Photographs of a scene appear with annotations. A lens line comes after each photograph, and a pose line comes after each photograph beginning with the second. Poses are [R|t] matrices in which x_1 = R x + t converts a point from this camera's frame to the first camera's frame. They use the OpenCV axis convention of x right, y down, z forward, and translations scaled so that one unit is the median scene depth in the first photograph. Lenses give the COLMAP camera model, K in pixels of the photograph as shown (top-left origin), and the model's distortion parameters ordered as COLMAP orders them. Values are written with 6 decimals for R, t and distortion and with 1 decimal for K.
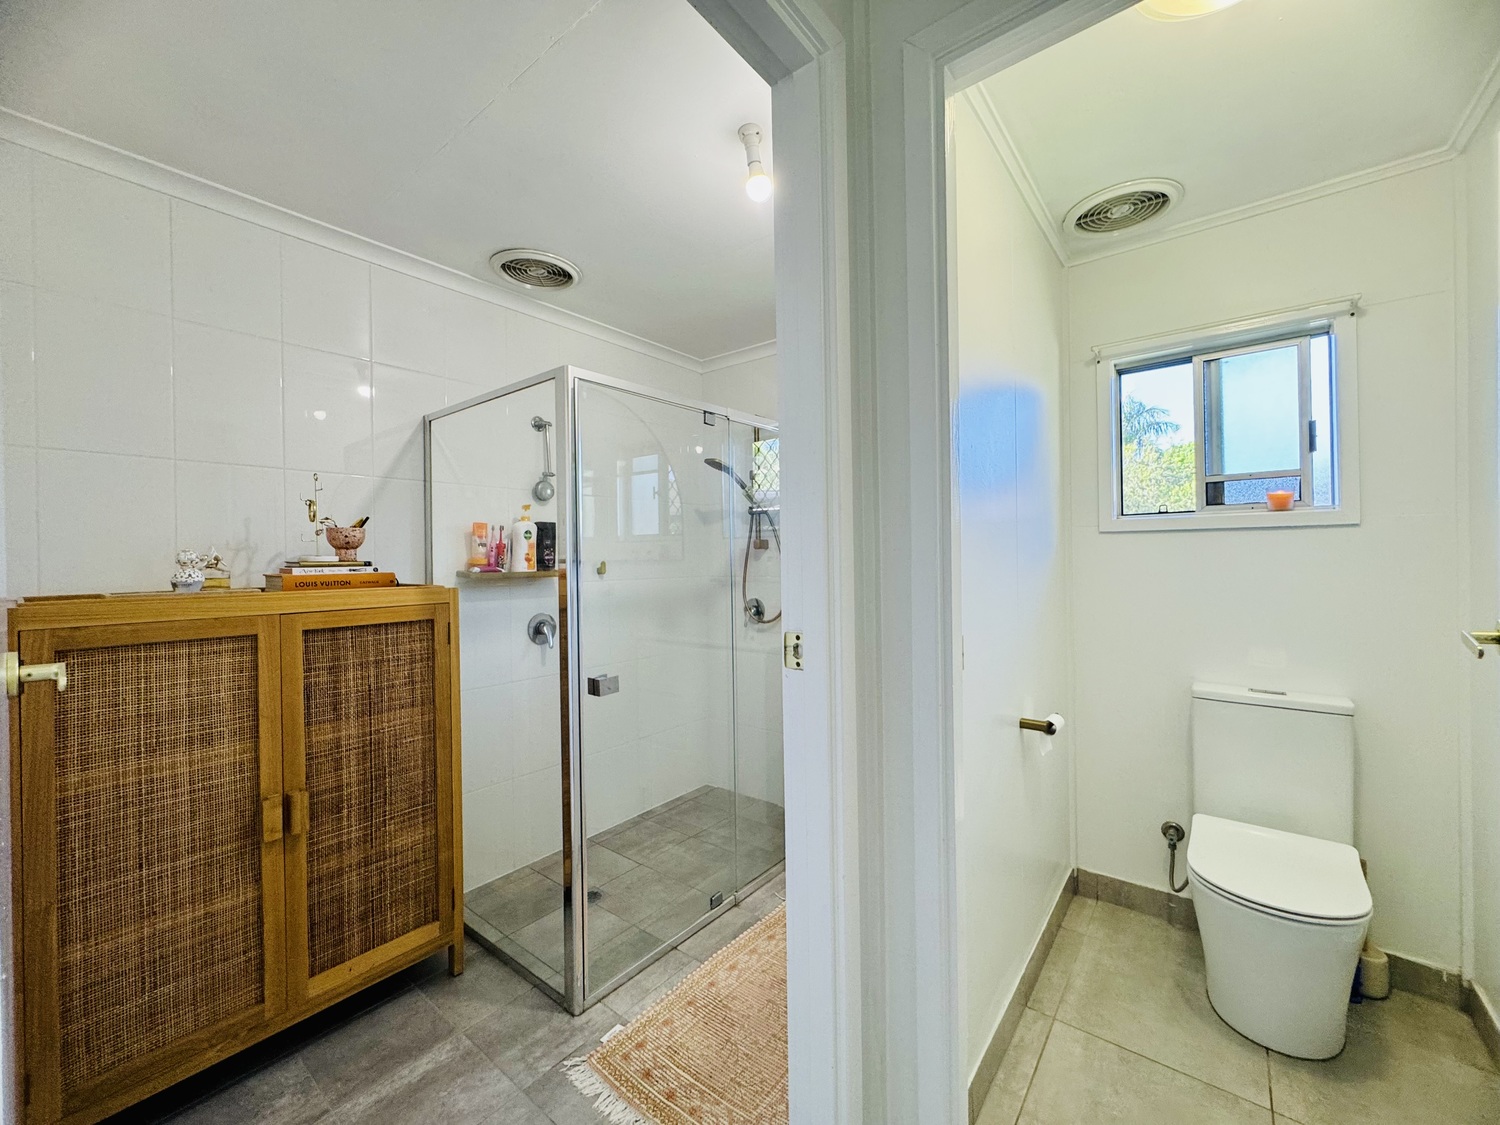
lens RADIAL K [[603.1, 0, 750.0], [0, 603.1, 562.5], [0, 0, 1]] dist [0.001189, 0.000602]
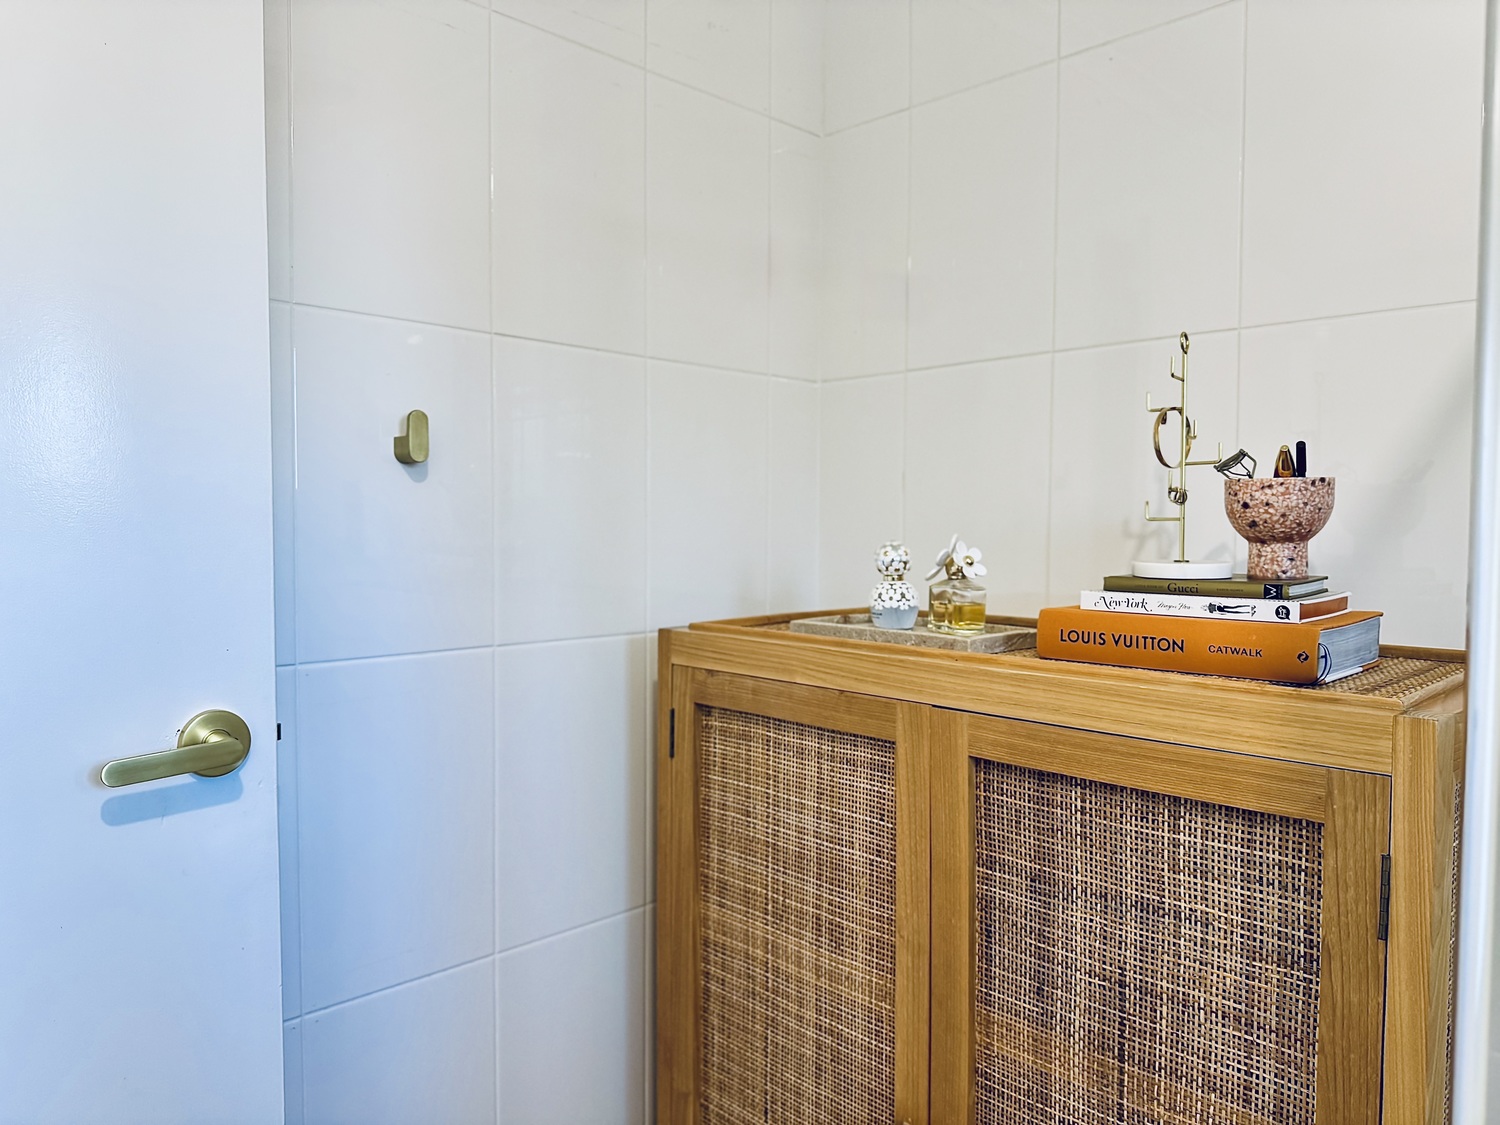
lens RADIAL K [[1064.8, 0, 750.0], [0, 1064.8, 562.5], [0, 0, 1]] dist [0.109243, -0.199477]
pose [[-0.115859, 0.057803, -0.991582, -0.039315], [-0.007534, 0.998225, 0.059071, -0.046392], [0.993237, 0.014314, -0.115218, 0.825130]]
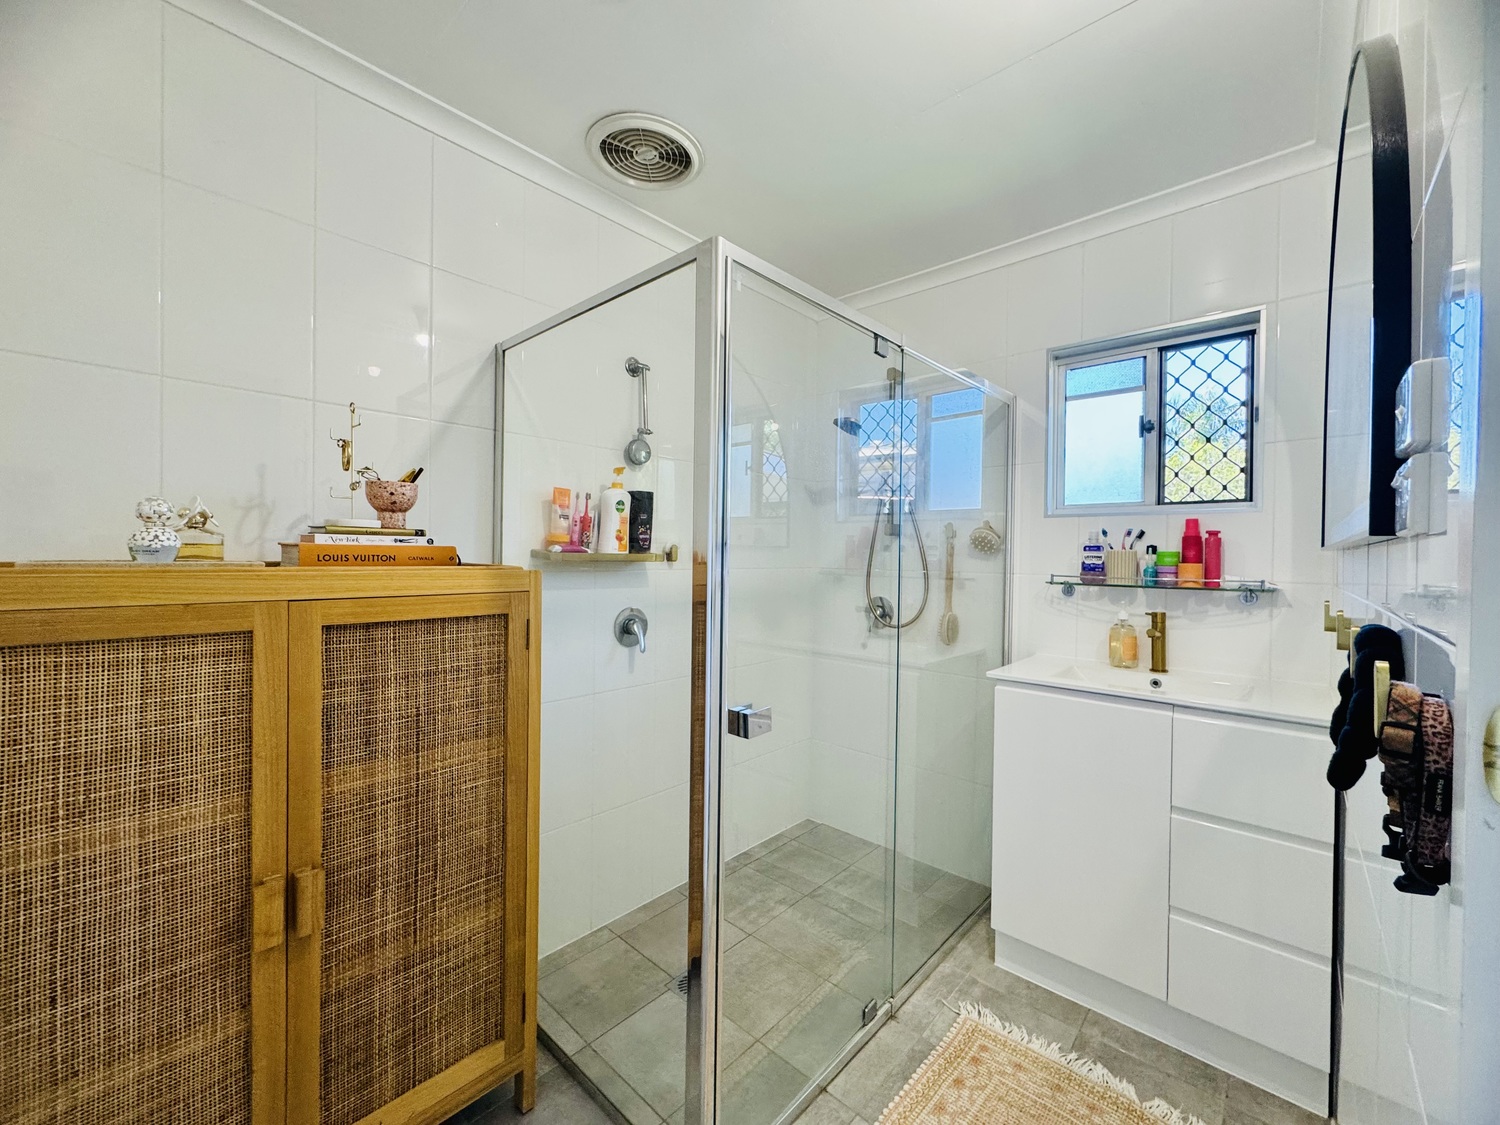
lens RADIAL K [[603.1, 0, 750.0], [0, 603.1, 562.5], [0, 0, 1]] dist [0.001189, 0.000602]
pose [[0.997176, 0.030055, -0.068819, -0.201687], [-0.029482, 0.999522, 0.009334, 0.019999], [0.069067, -0.007279, 0.997586, 0.327282]]
